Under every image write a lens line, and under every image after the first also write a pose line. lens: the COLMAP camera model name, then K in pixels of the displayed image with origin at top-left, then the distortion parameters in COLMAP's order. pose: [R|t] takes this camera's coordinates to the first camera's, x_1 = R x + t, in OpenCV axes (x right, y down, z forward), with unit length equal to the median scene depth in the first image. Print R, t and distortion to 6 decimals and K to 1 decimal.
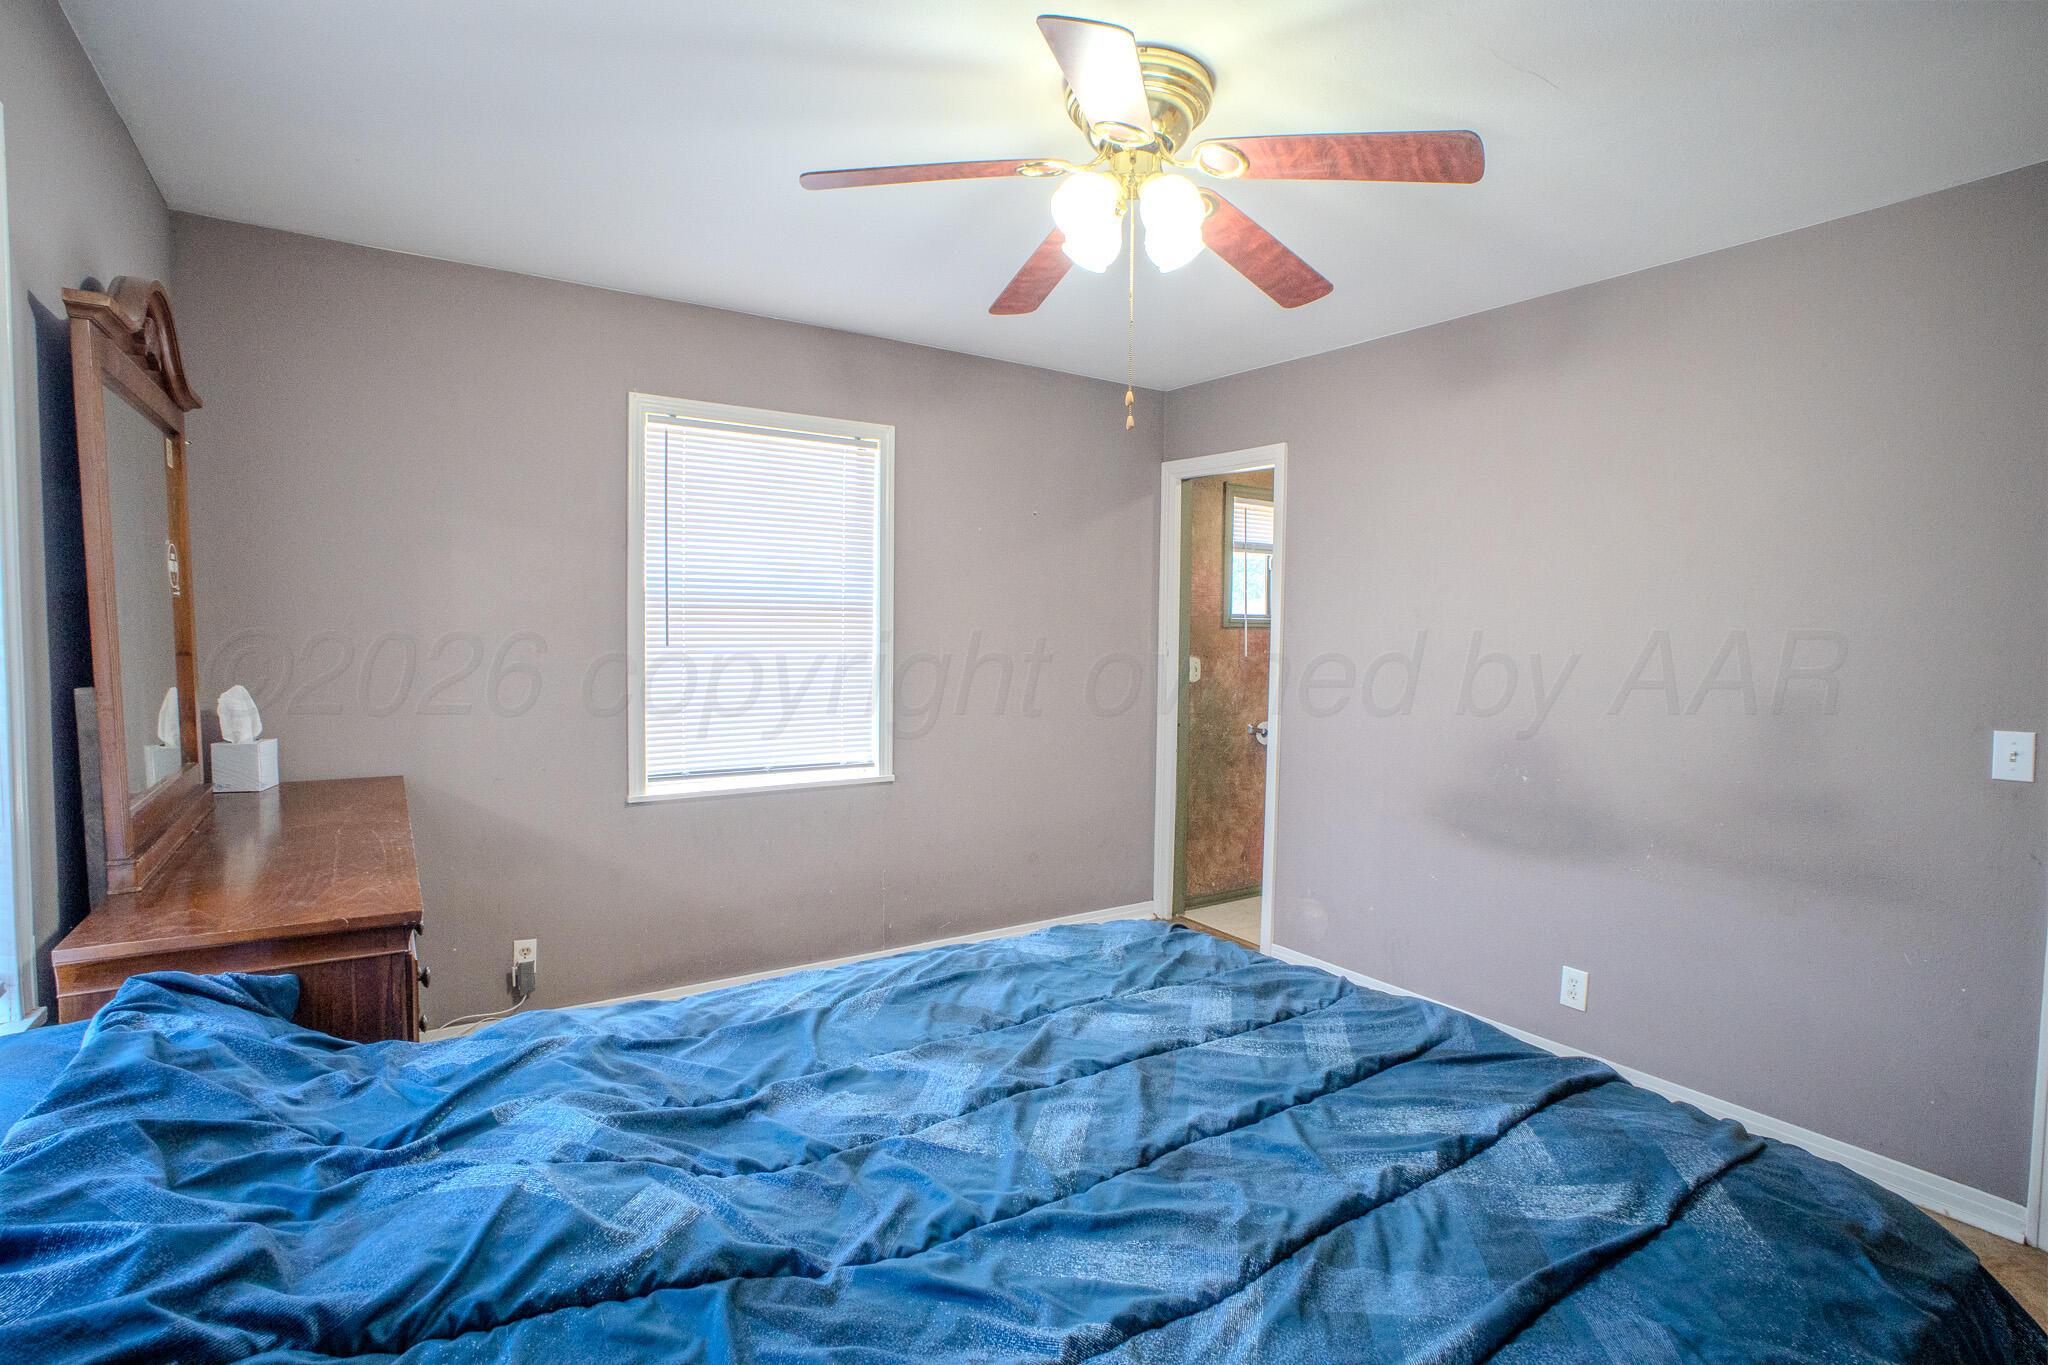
lens RADIAL K [[997.8, 0, 1024.0], [0, 997.8, 682.5], [0, 0, 1]] dist [-0.040654, 0.001510]
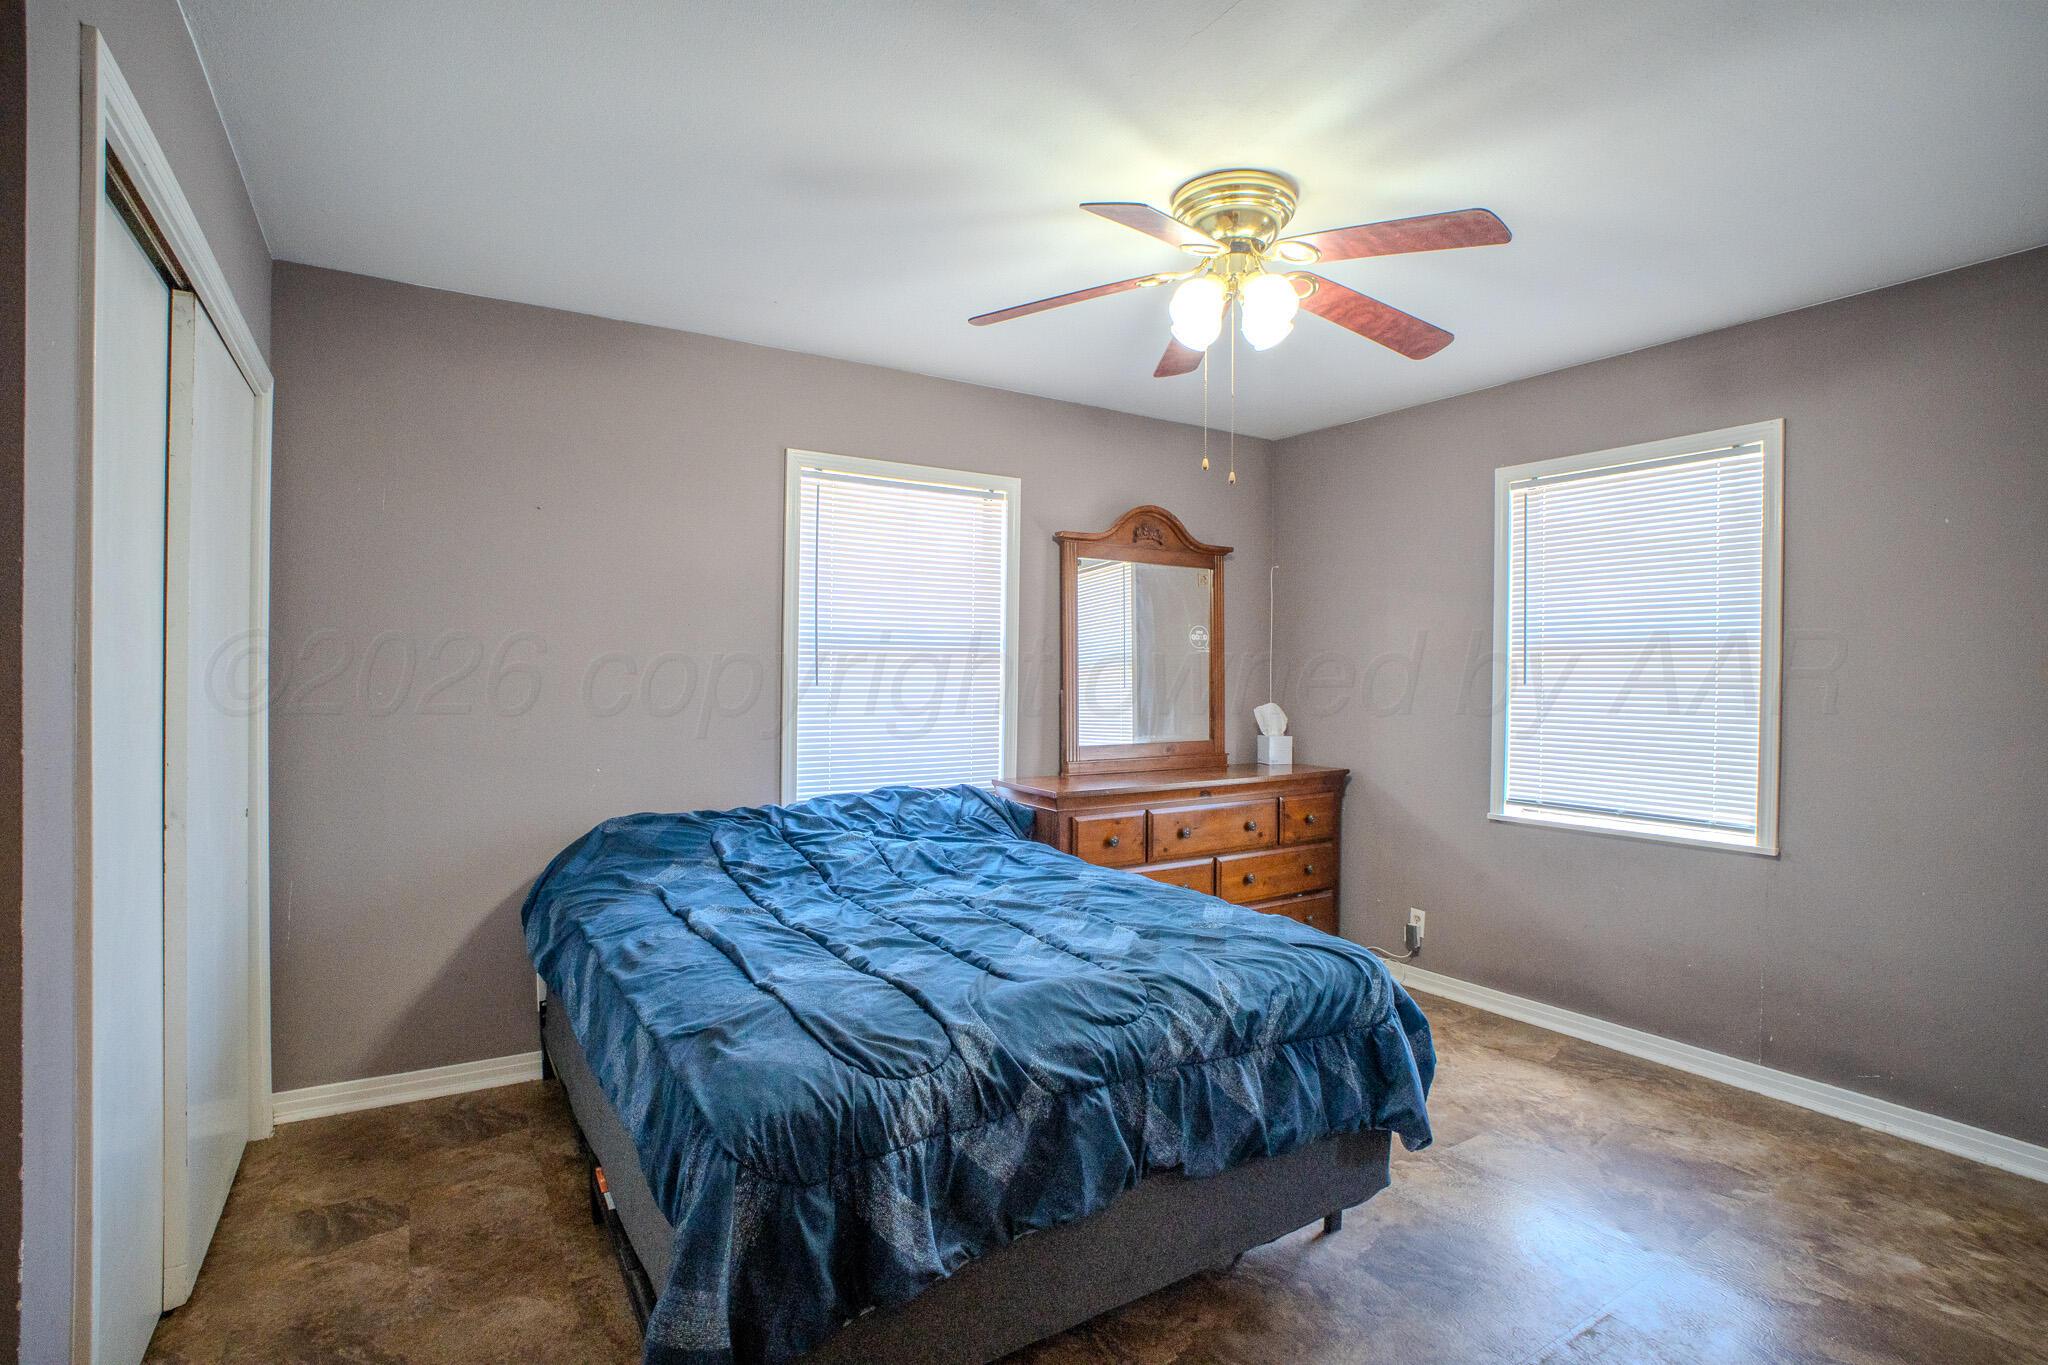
lens RADIAL K [[997.8, 0, 1024.0], [0, 997.8, 682.5], [0, 0, 1]] dist [-0.040654, 0.001510]
pose [[-0.022405, -0.005132, -0.999736, 0.773729], [-0.061833, 0.998079, -0.003738, -0.000378], [0.997835, 0.061733, -0.022680, 0.470553]]
